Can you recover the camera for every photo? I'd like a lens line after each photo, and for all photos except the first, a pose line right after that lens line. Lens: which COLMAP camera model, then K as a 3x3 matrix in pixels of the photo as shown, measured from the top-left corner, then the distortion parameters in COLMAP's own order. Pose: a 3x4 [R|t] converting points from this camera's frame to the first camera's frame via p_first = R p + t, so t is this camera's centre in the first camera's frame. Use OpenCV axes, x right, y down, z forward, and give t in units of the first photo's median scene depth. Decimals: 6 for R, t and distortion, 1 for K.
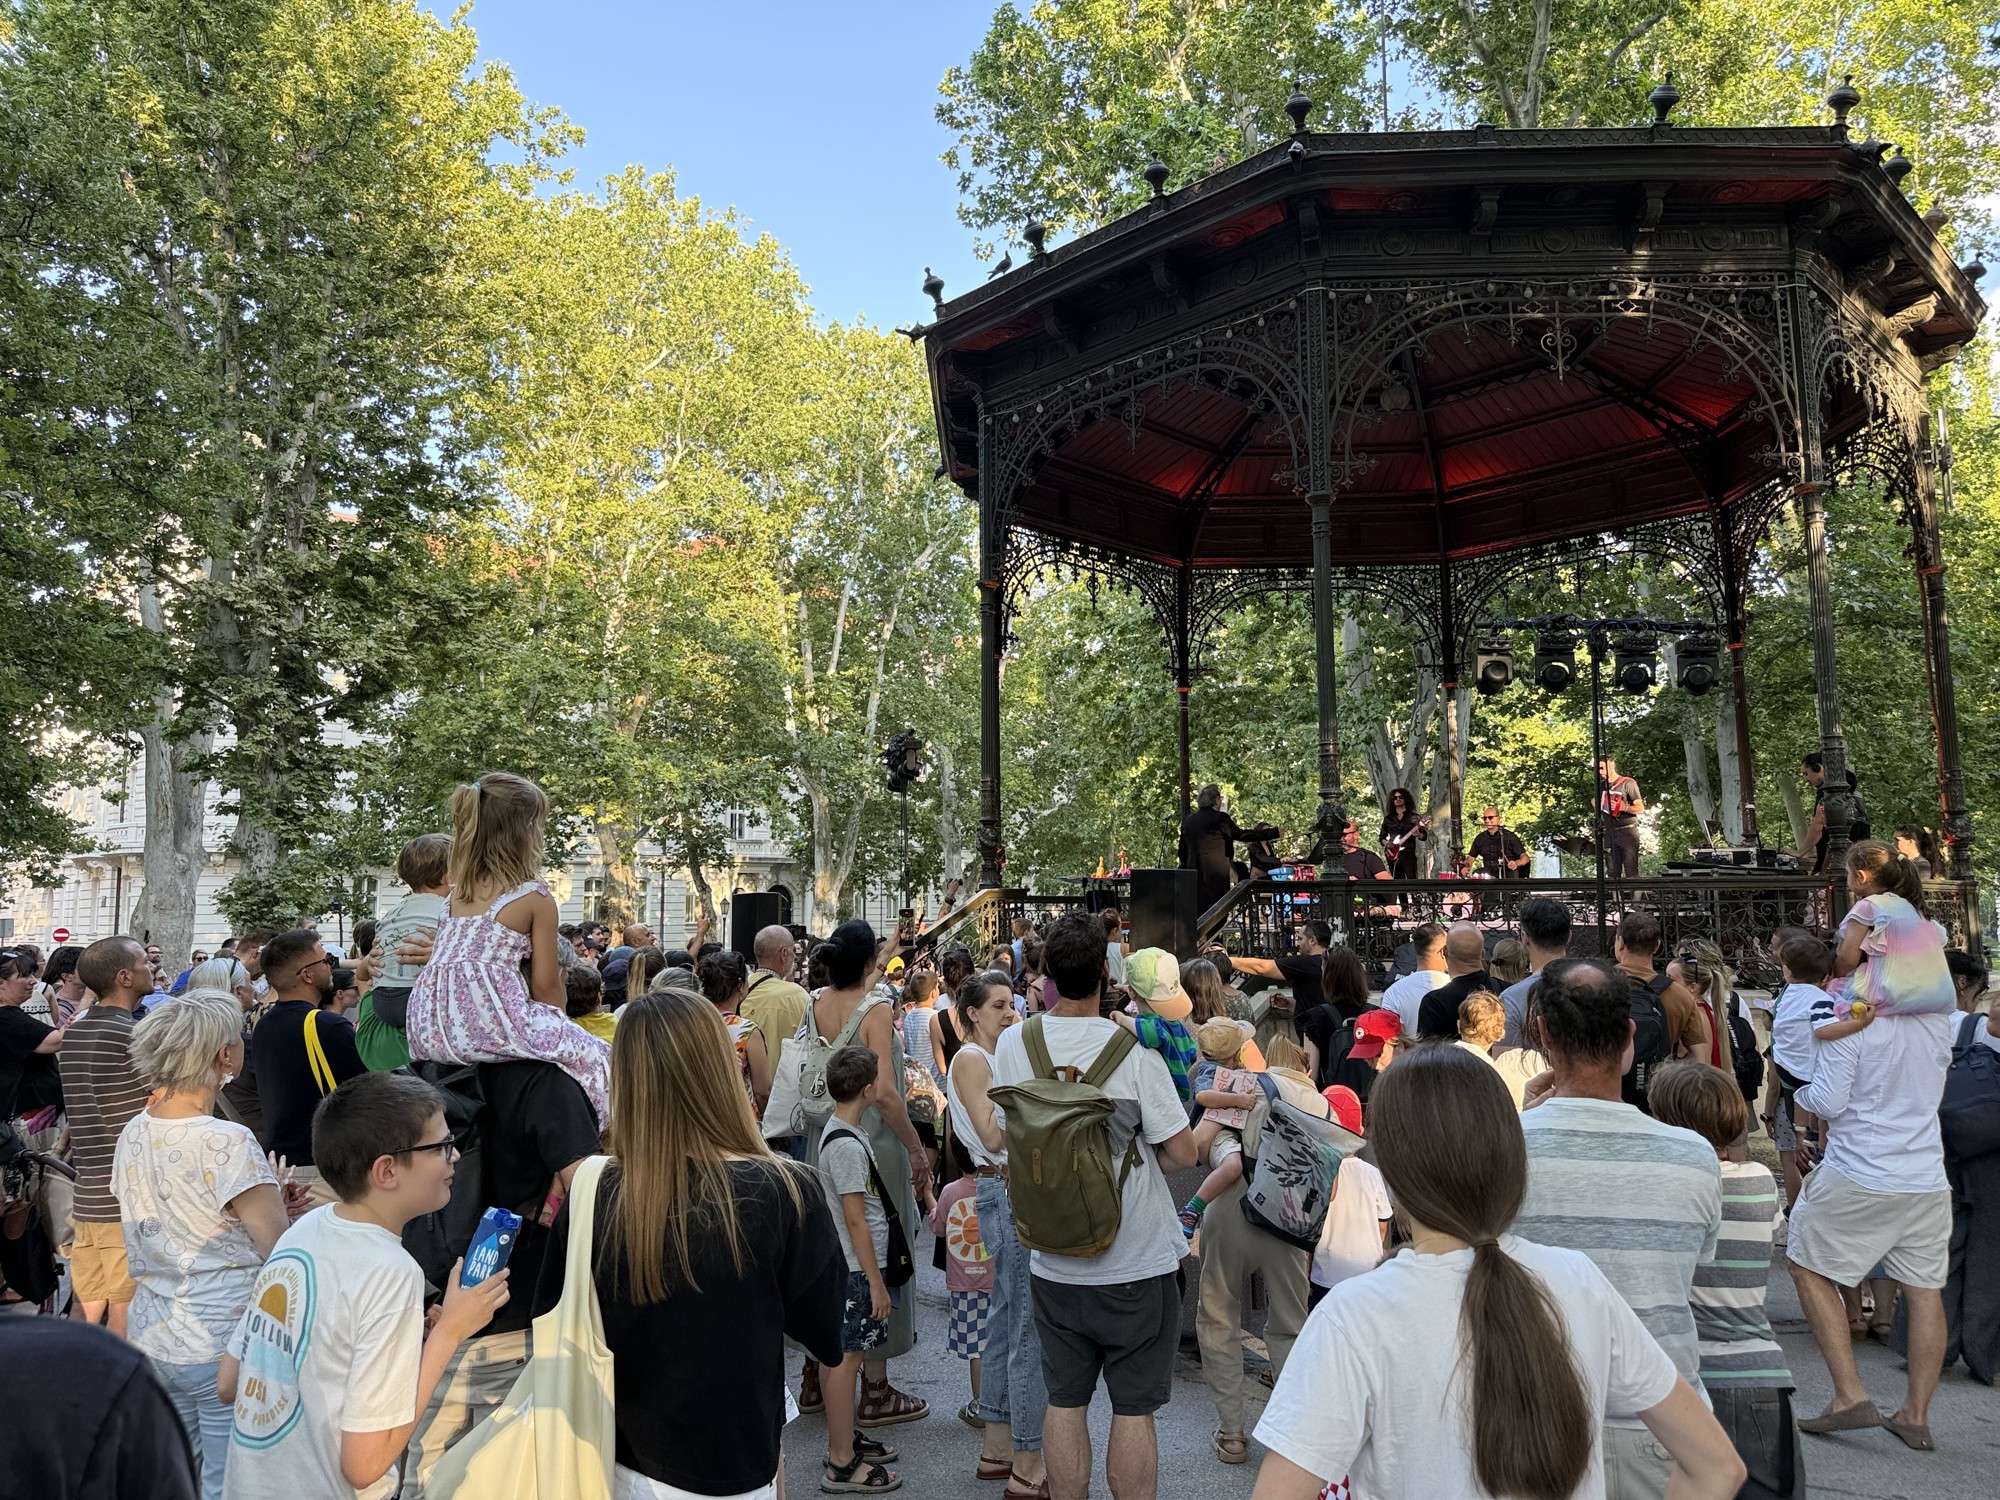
lens RADIAL K [[1403.3, 0, 998.4], [0, 1403.3, 817.0], [0, 0, 1]] dist [-0.001238, -0.046647]
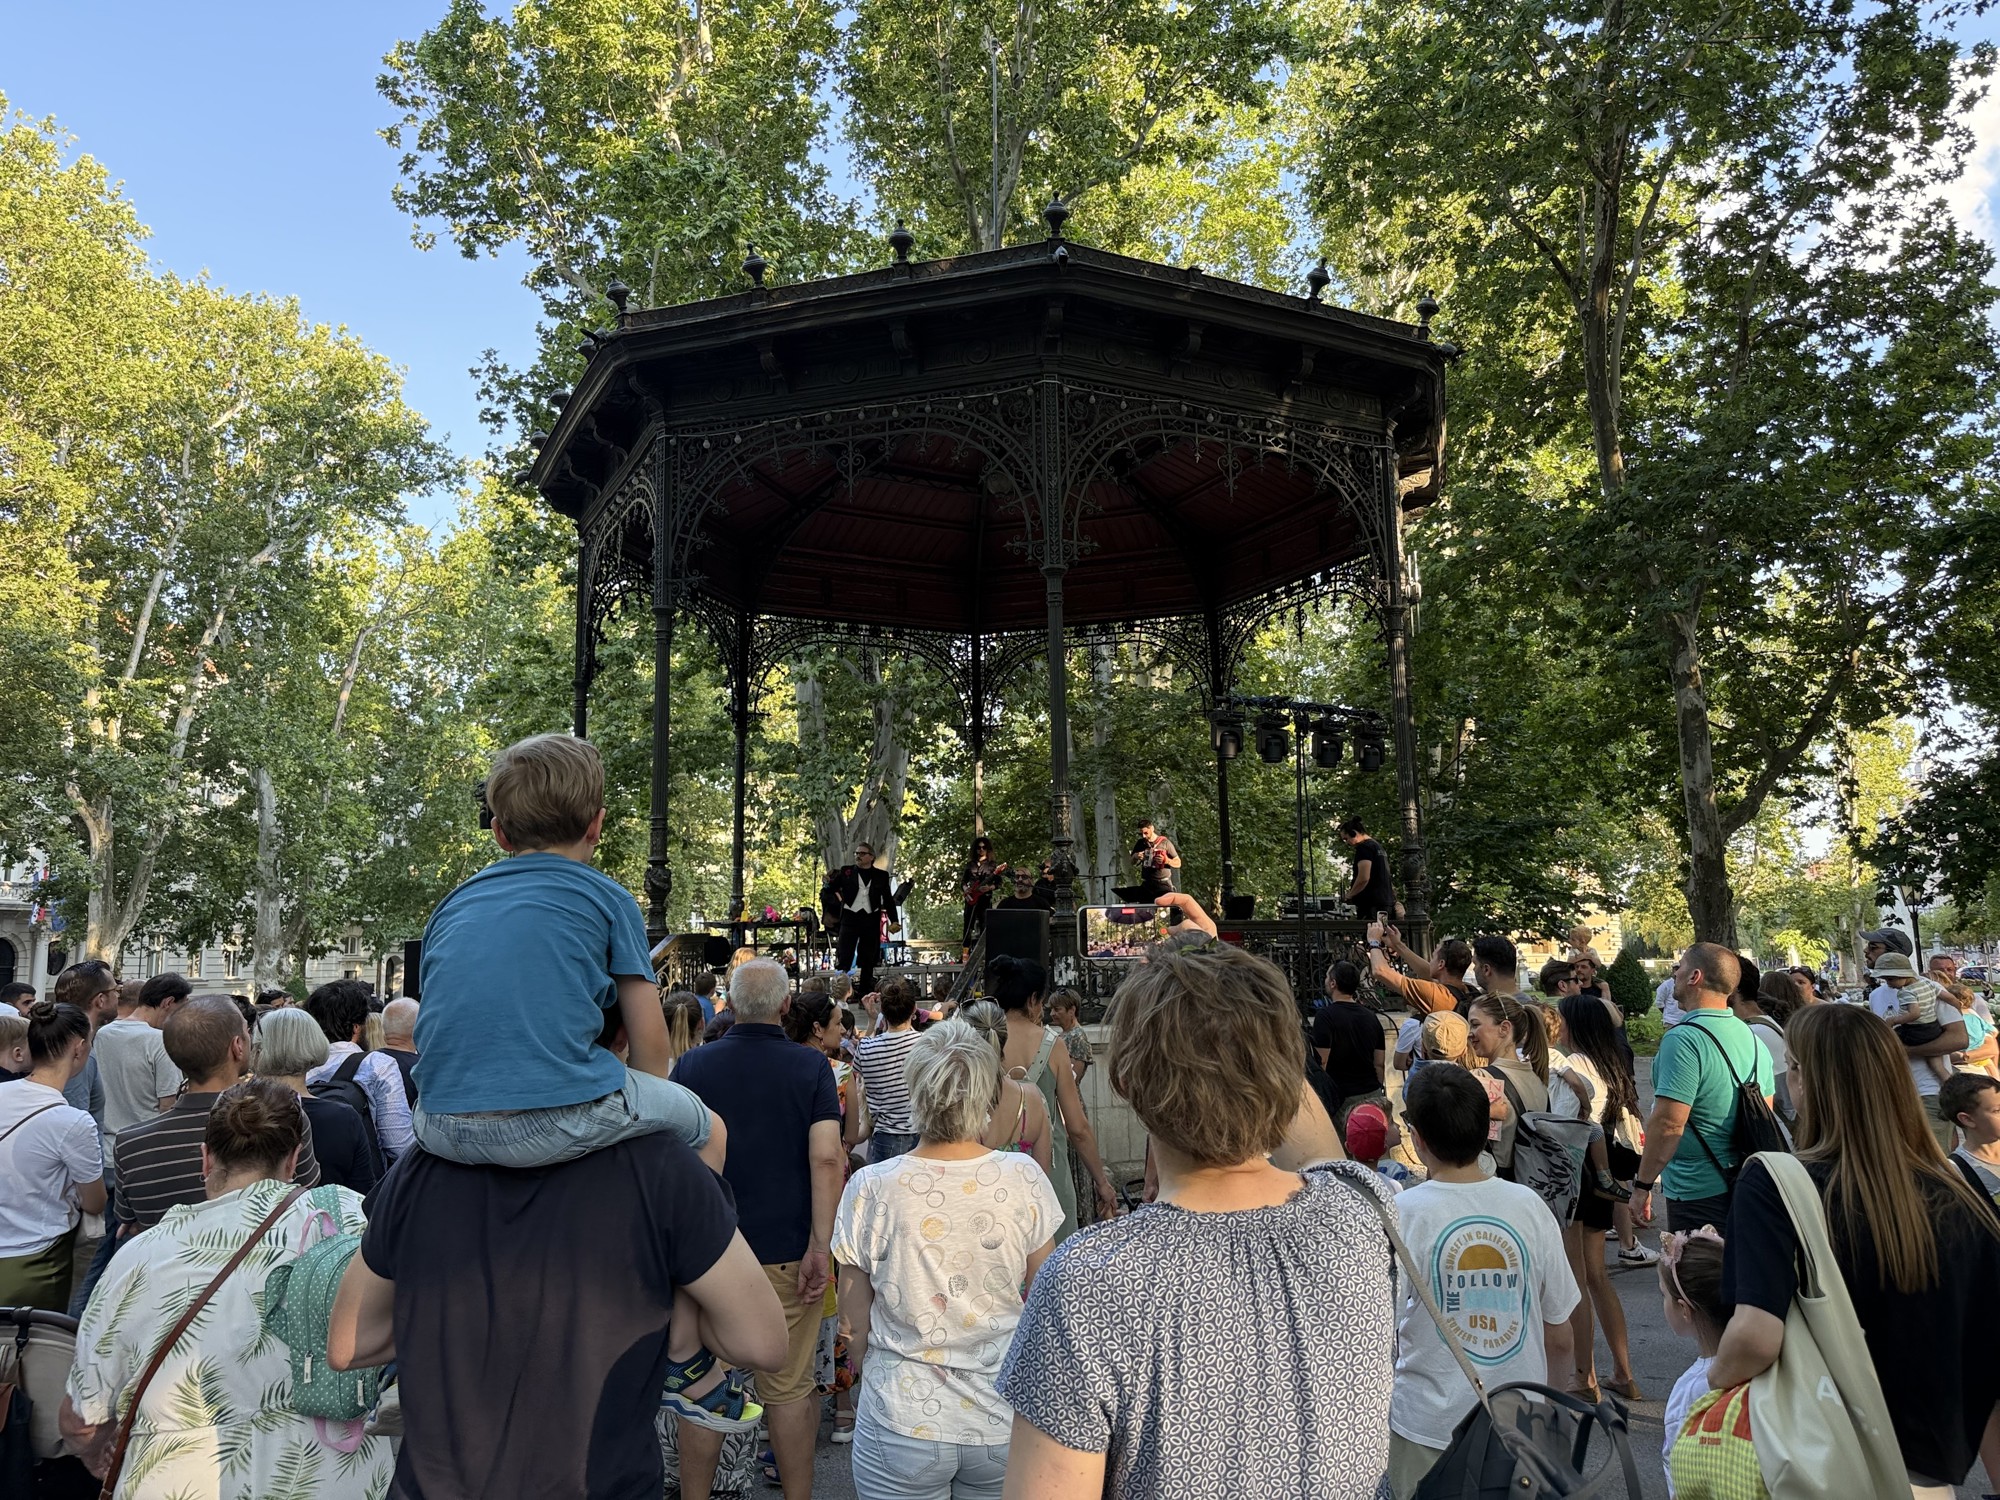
lens RADIAL K [[1385.3, 0, 1000.0], [0, 1385.3, 750.0], [0, 0, 1]] dist [0.111617, -0.160910]
pose [[0.875599, 0.065188, 0.478620, -0.153895], [-0.025581, 0.995719, -0.088818, 0.005200], [-0.482361, 0.065525, 0.873518, 0.038570]]
